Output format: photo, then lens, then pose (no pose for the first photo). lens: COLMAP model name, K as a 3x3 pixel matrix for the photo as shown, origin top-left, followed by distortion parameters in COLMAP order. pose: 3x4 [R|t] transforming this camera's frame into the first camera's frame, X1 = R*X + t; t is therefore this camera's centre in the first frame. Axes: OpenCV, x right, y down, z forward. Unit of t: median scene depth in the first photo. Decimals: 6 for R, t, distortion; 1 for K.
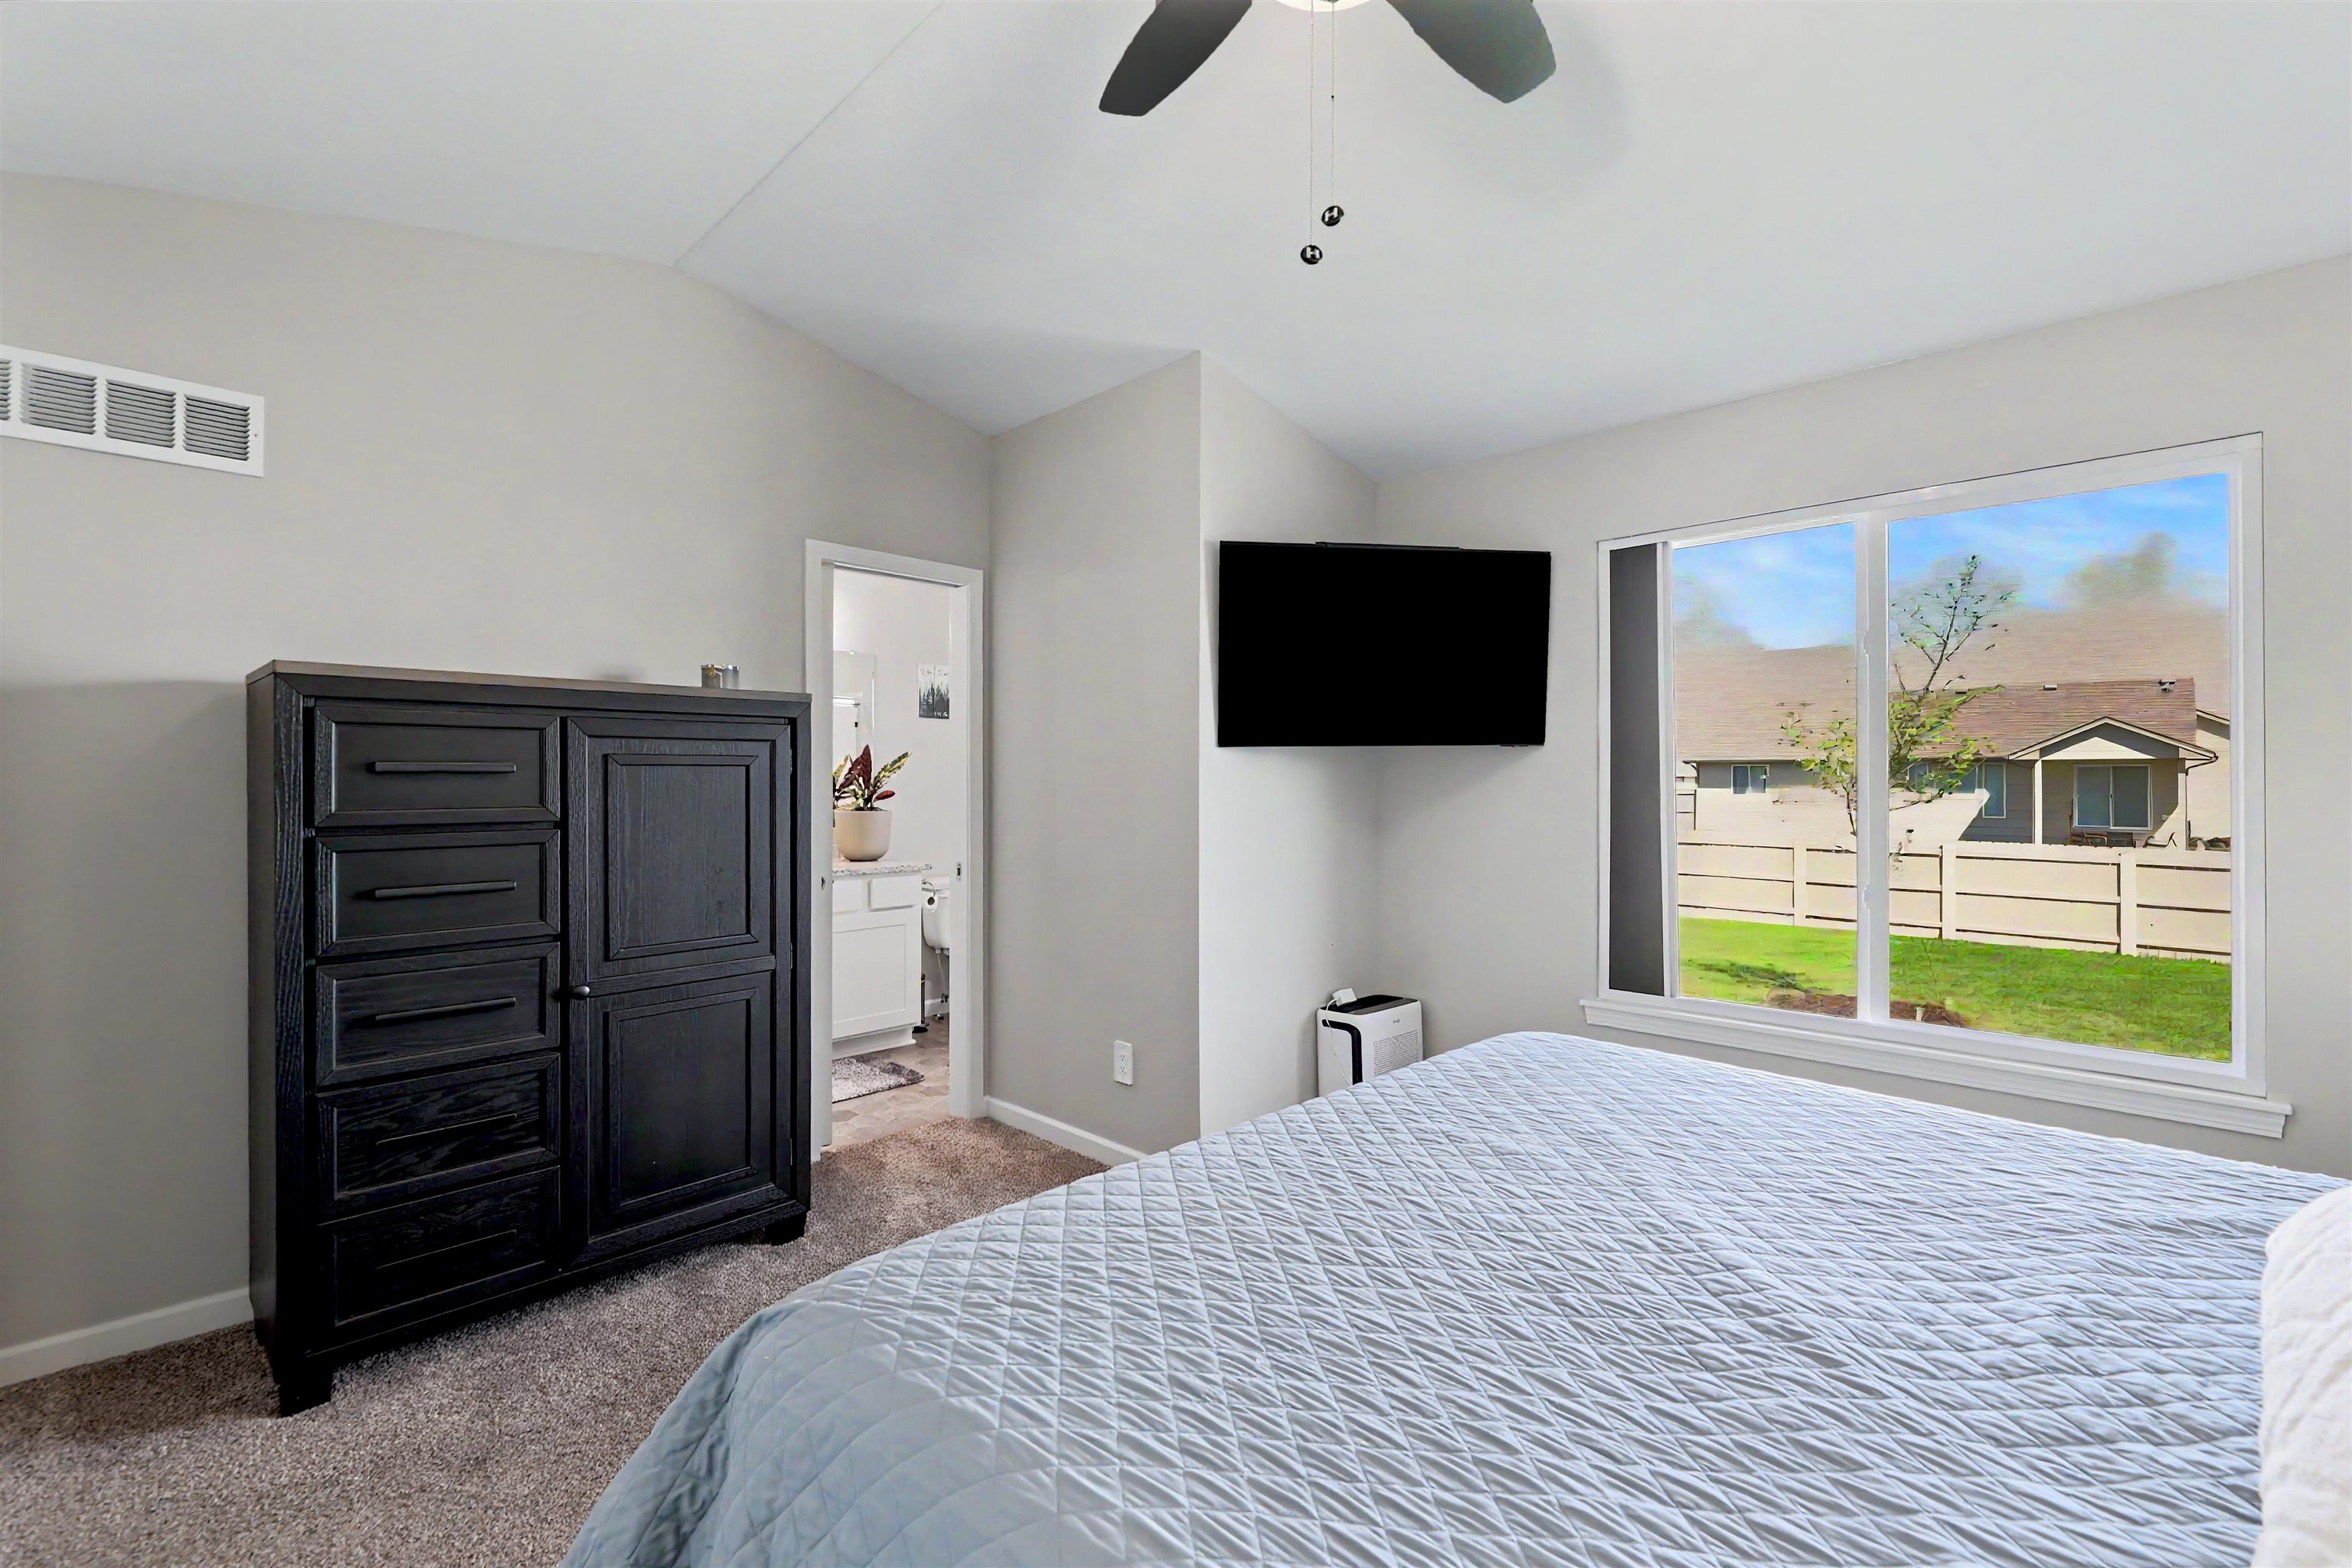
lens RADIAL K [[1031.0, 0, 1177.6], [0, 1031.0, 775.0], [0, 0, 1]] dist [-0.000969, -0.000311]
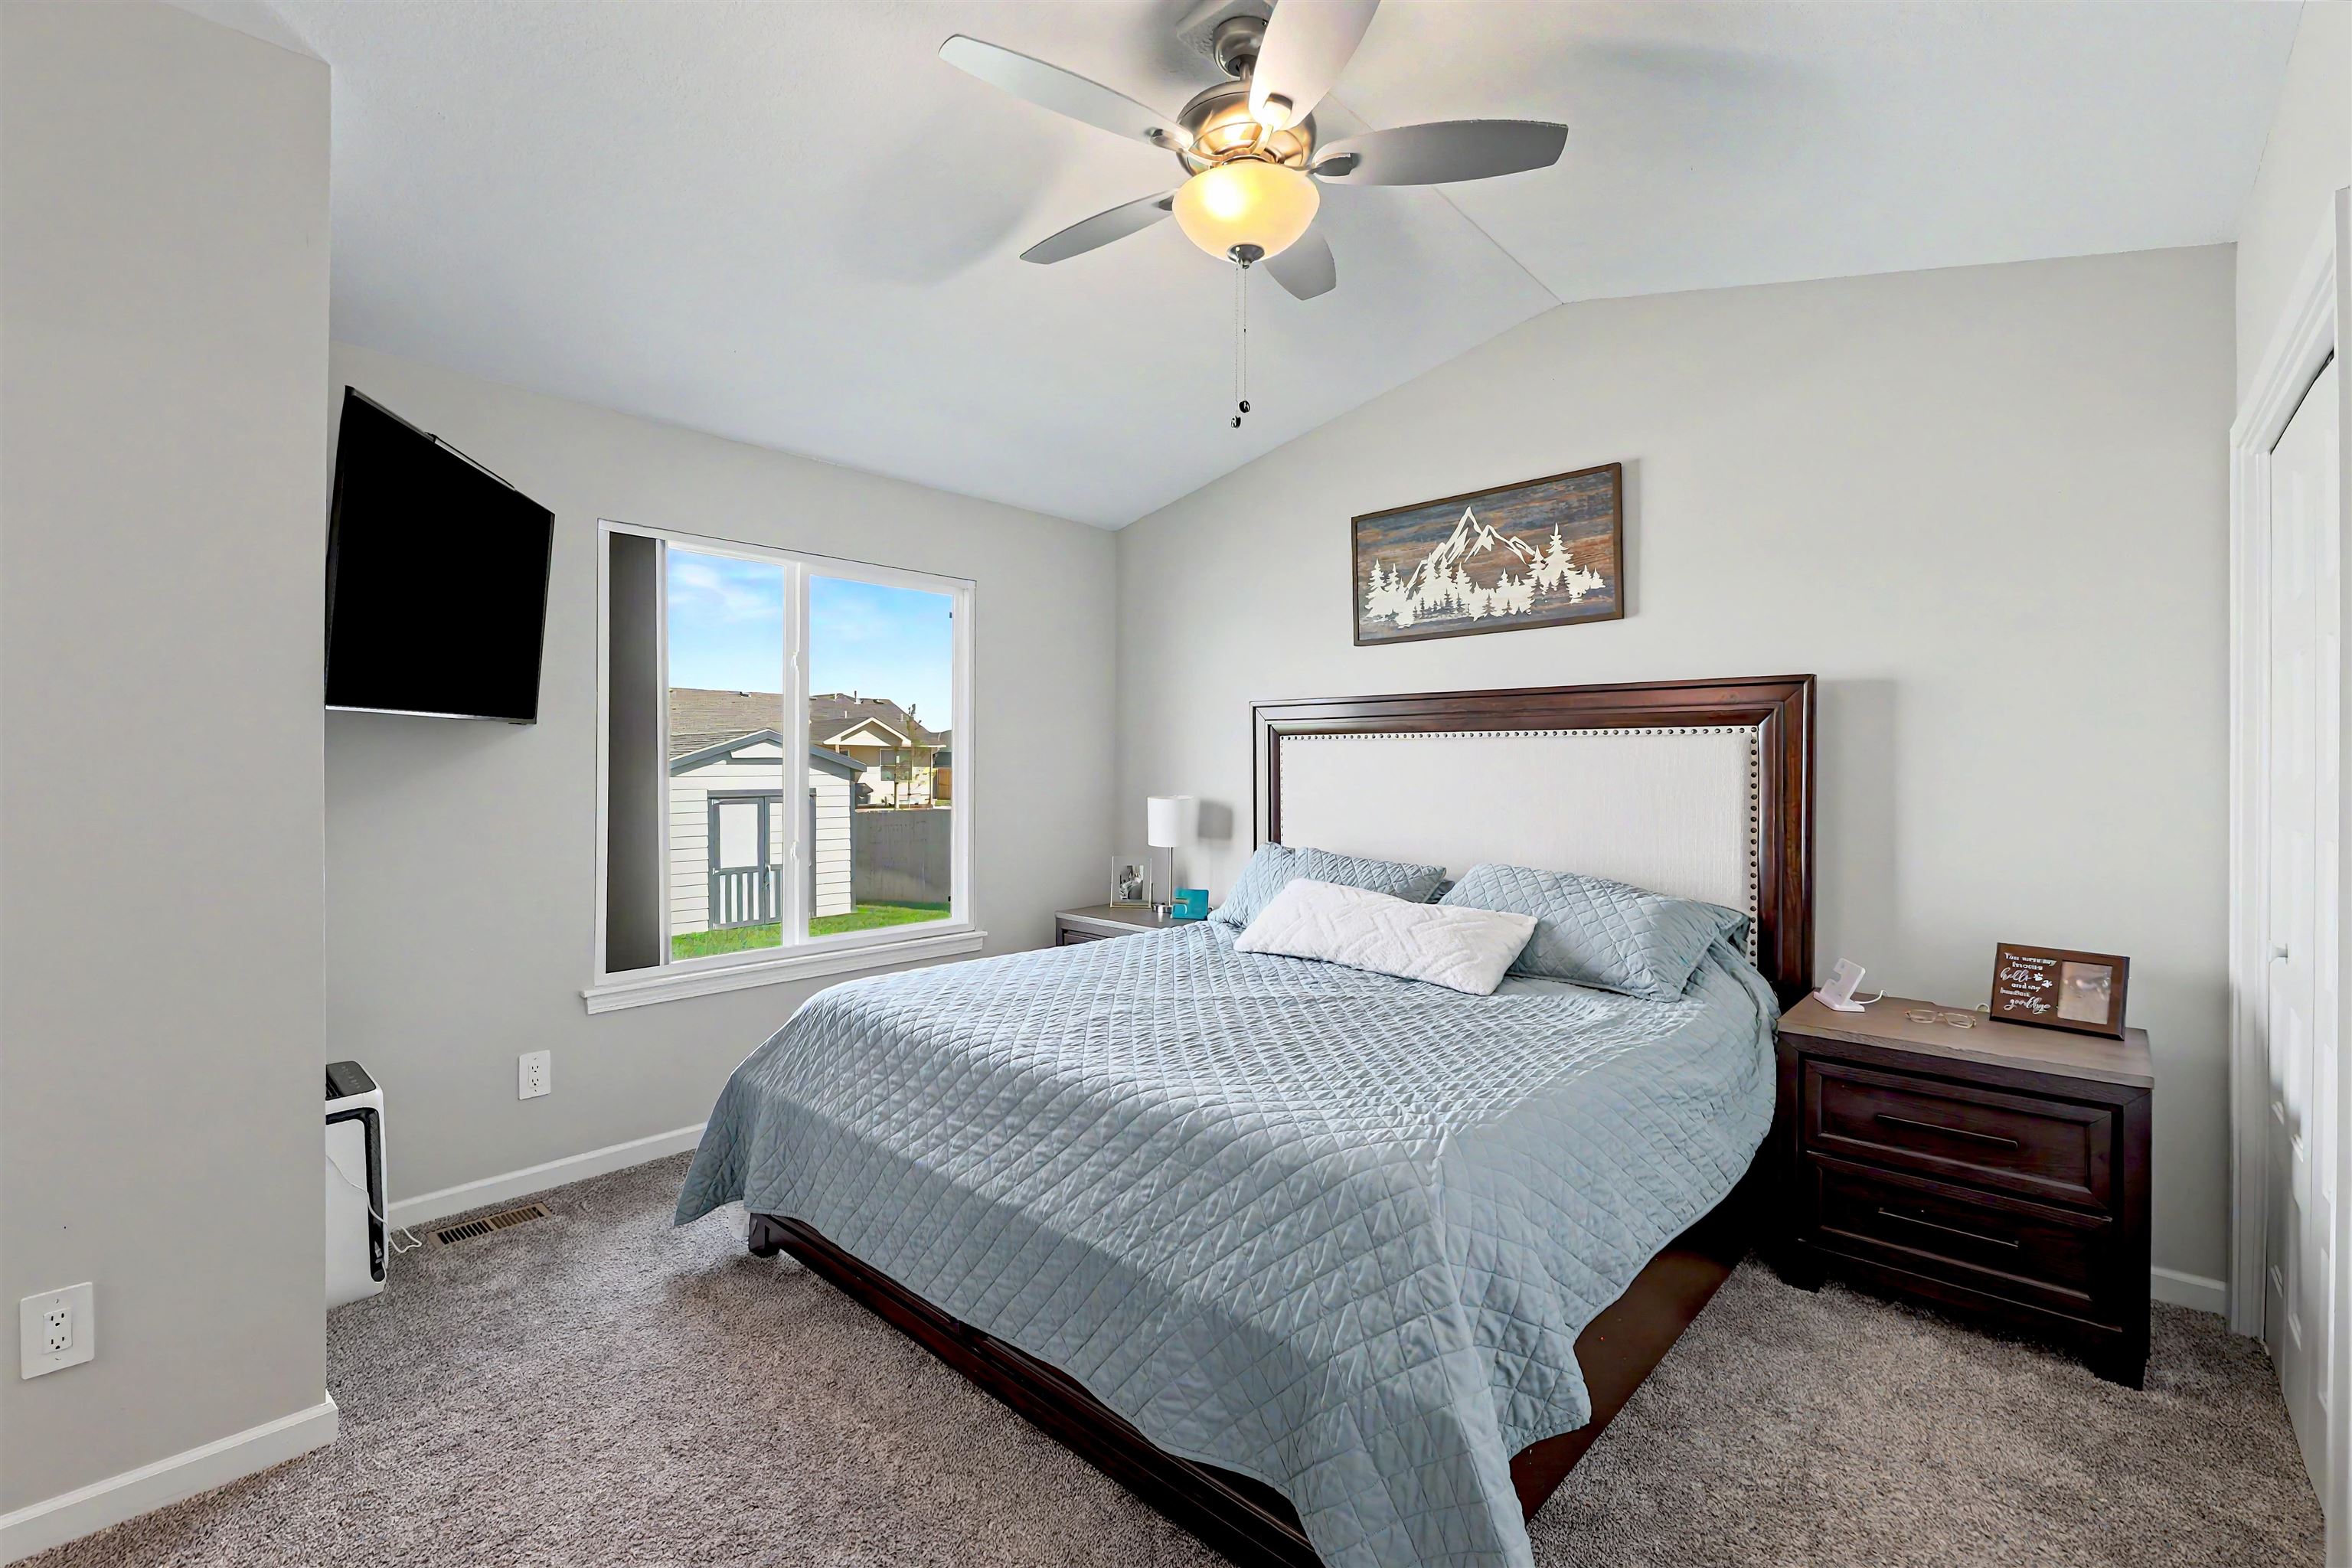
lens RADIAL K [[1031.0, 0, 1177.6], [0, 1031.0, 775.0], [0, 0, 1]] dist [-0.000969, -0.000311]
pose [[-0.057099, -0.011931, 0.998297, -0.618649], [-0.010777, 0.999878, 0.011334, -0.001143], [-0.998310, -0.010112, -0.057221, 0.523395]]
